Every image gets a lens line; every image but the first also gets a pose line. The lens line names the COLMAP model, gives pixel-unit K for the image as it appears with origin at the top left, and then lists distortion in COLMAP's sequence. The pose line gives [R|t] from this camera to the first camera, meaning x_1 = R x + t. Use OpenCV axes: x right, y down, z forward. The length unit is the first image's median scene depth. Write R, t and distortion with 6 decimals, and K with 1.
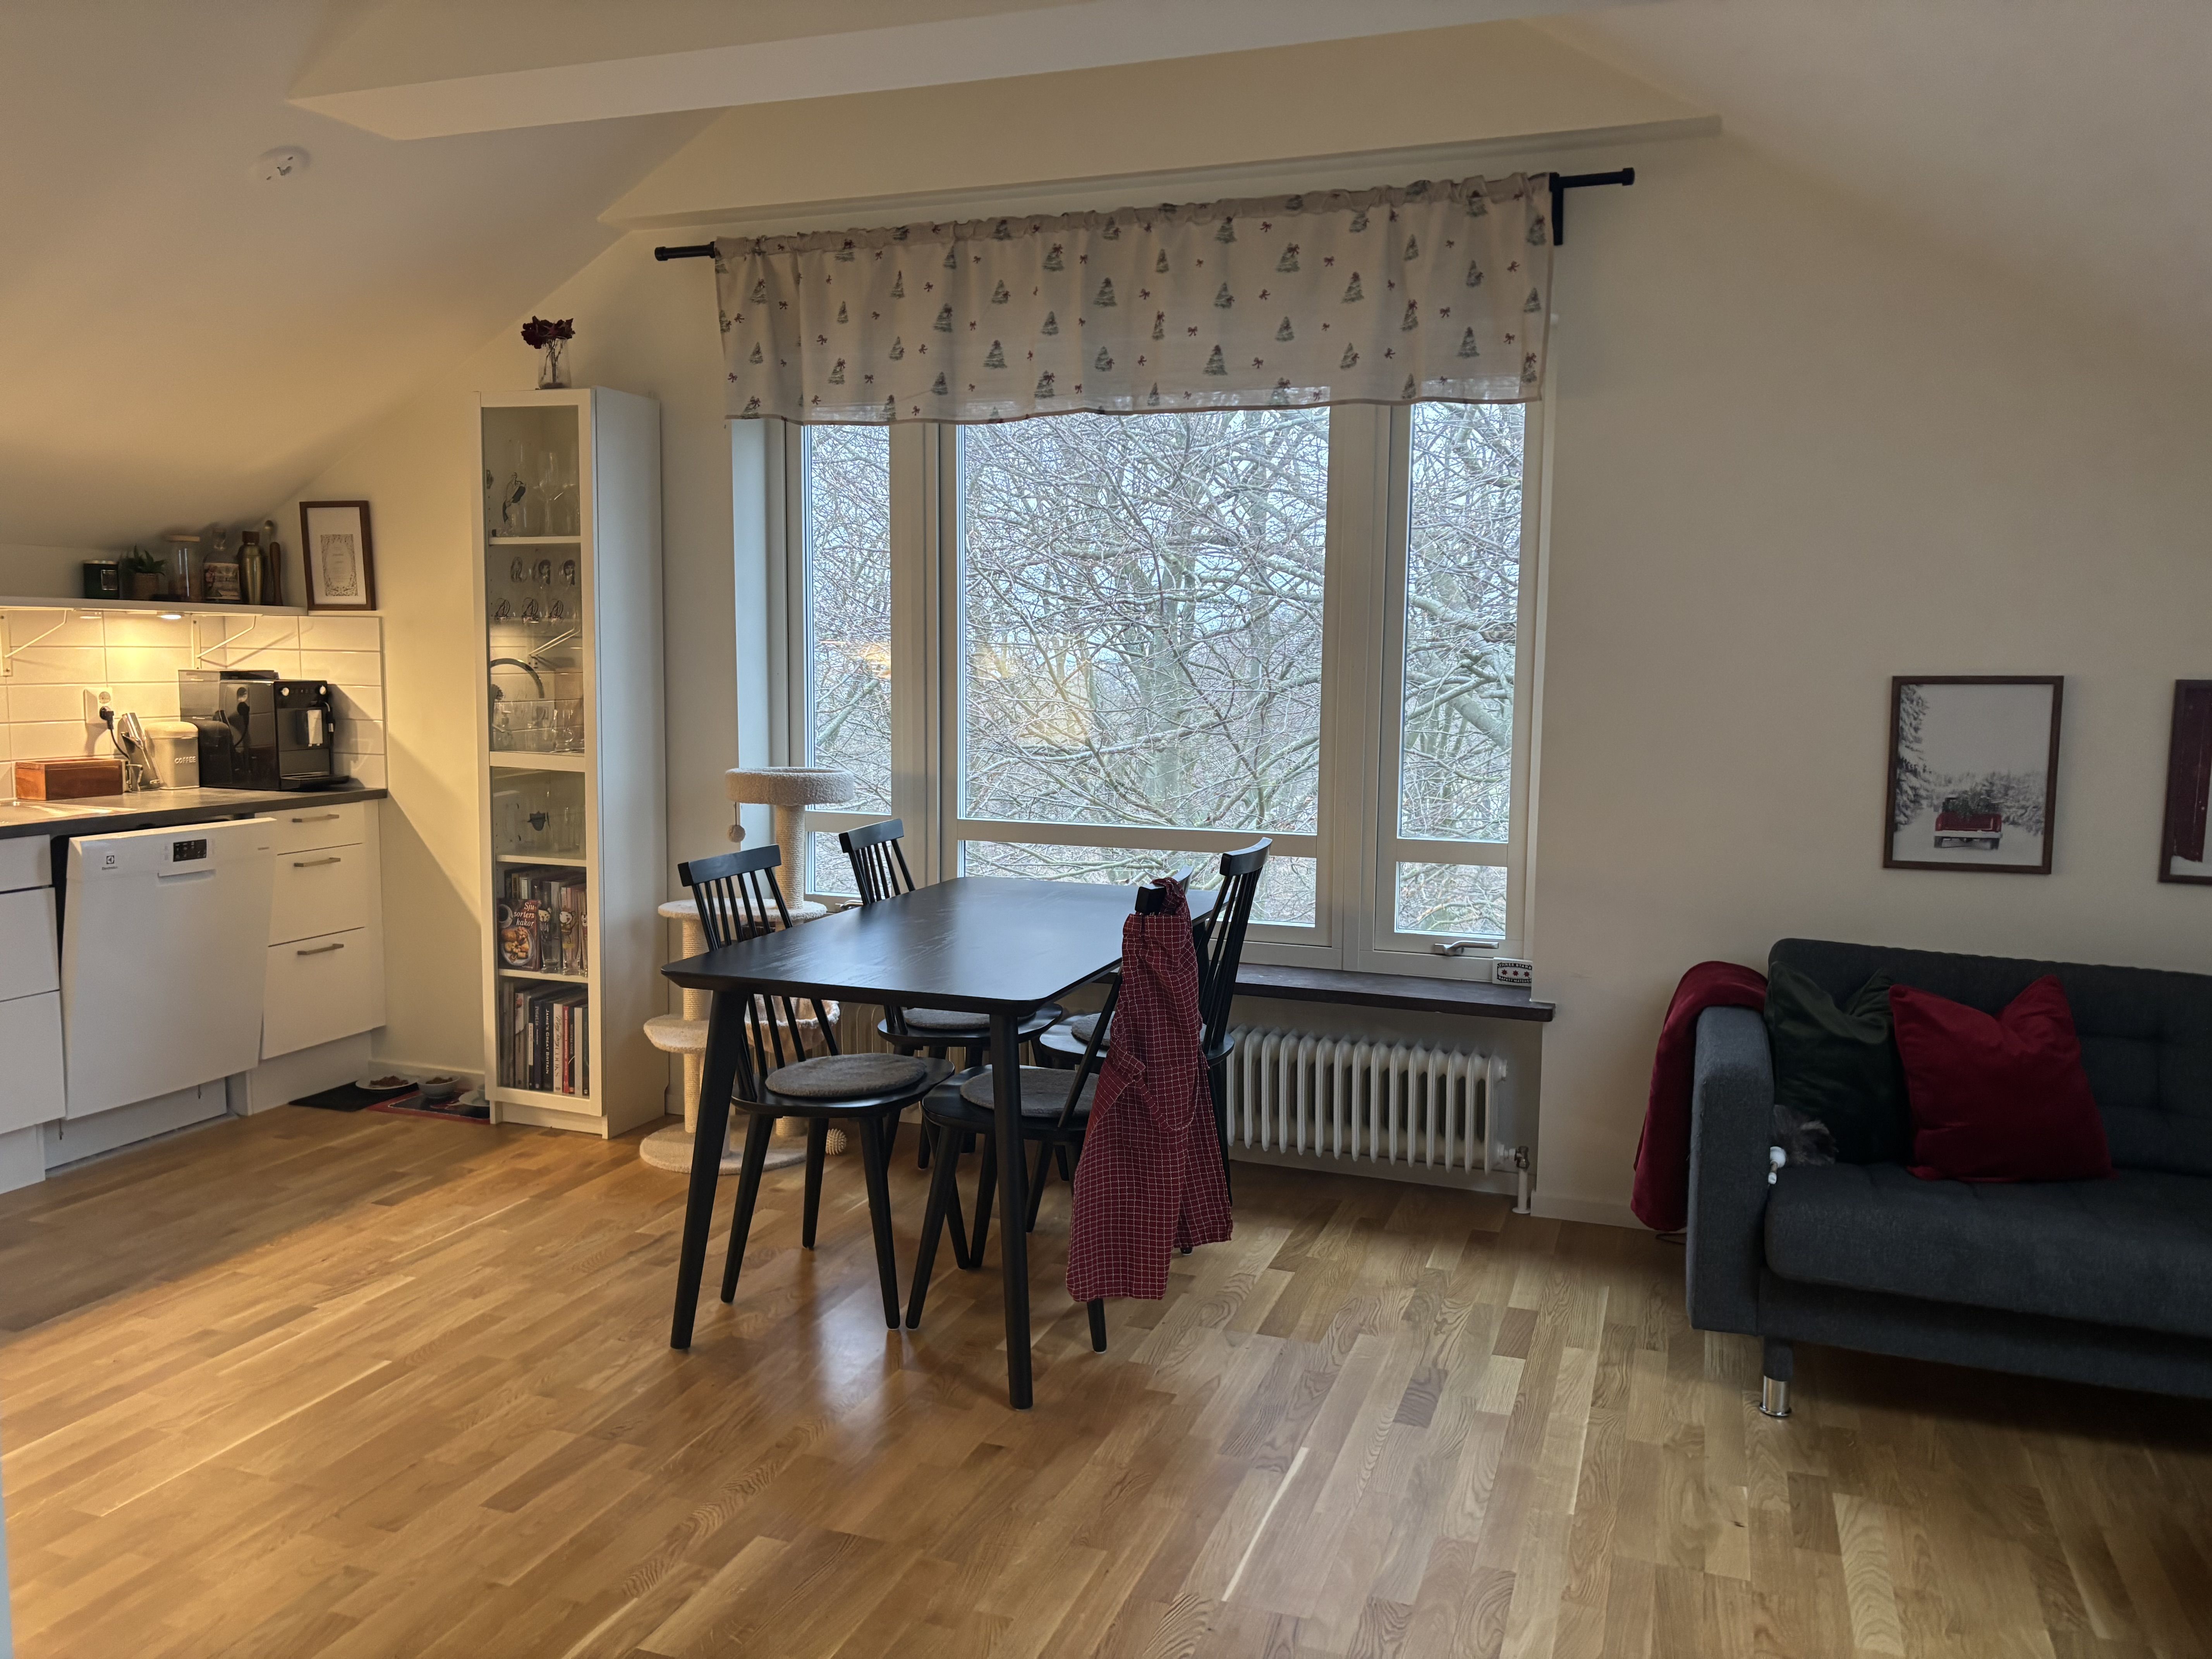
lens RADIAL K [[1696.4, 0, 1117.3], [0, 1696.4, 833.9], [0, 0, 1]] dist [0.036001, -0.000239]
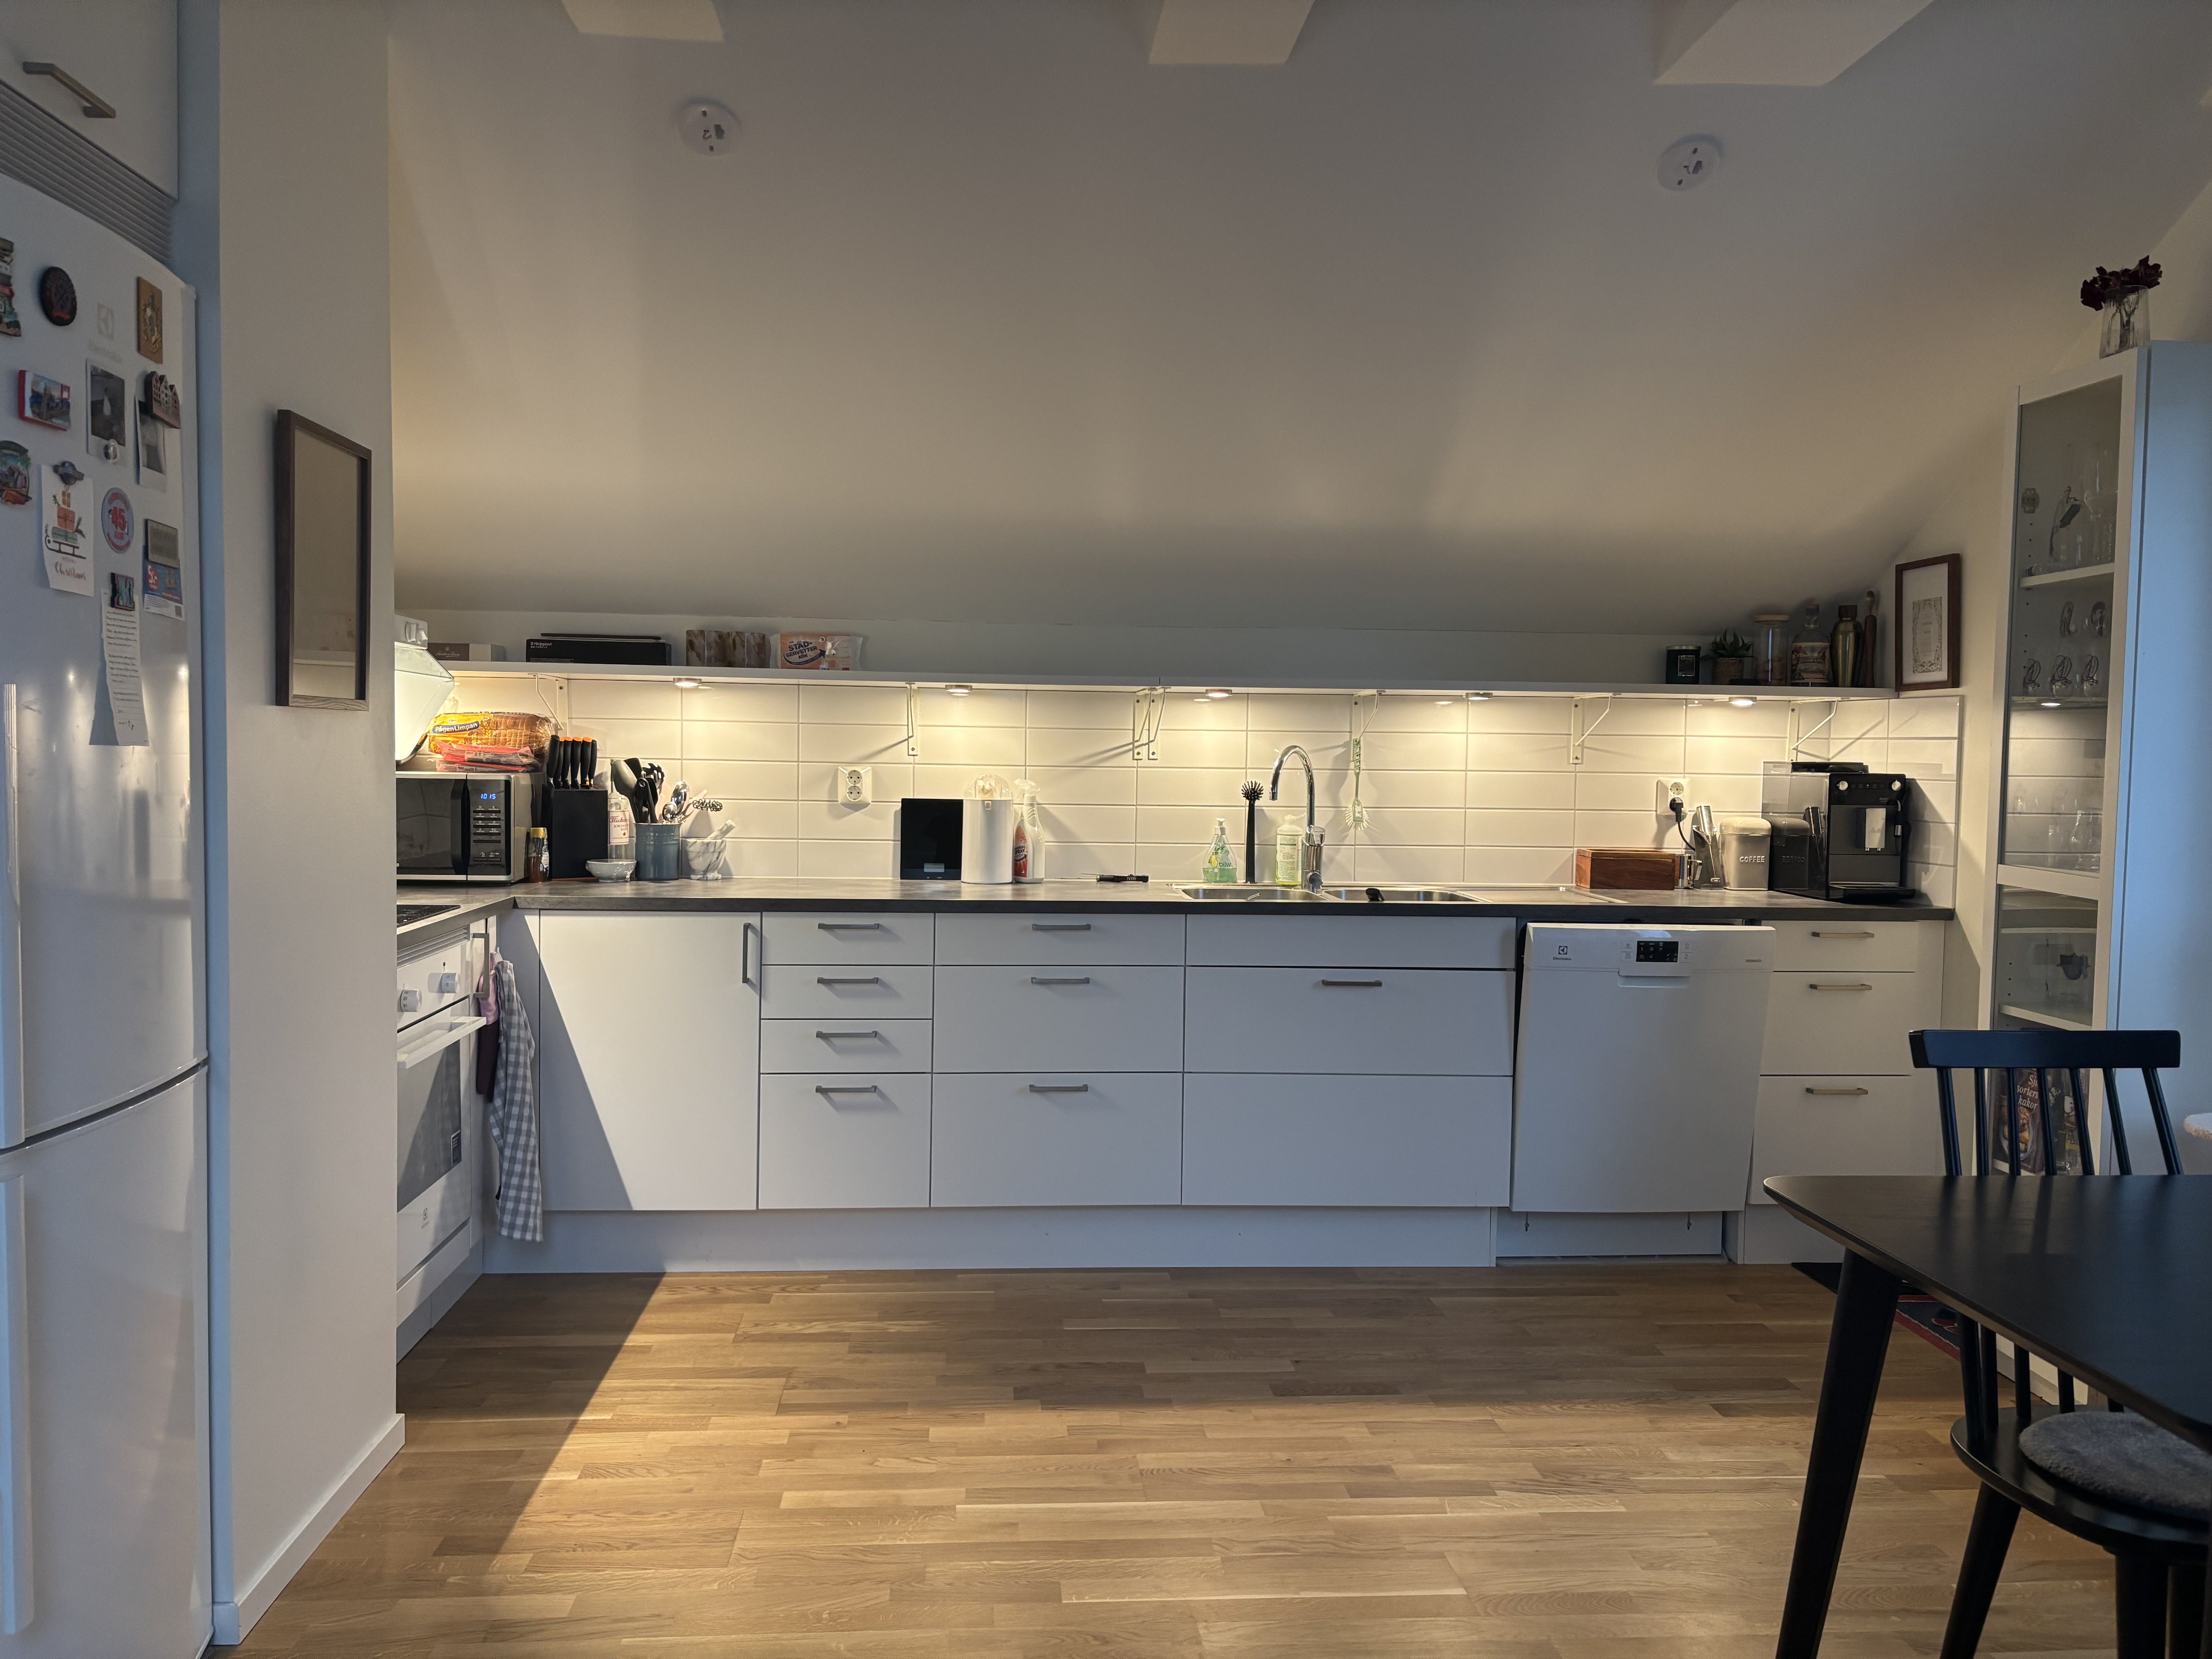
lens RADIAL K [[1696.4, 0, 1117.3], [0, 1696.4, 833.9], [0, 0, 1]] dist [0.036001, -0.000239]
pose [[0.413124, 0.041710, -0.909719, 0.148157], [-0.111500, 0.993752, -0.005071, -0.014496], [0.903823, 0.103528, 0.415193, 0.327096]]
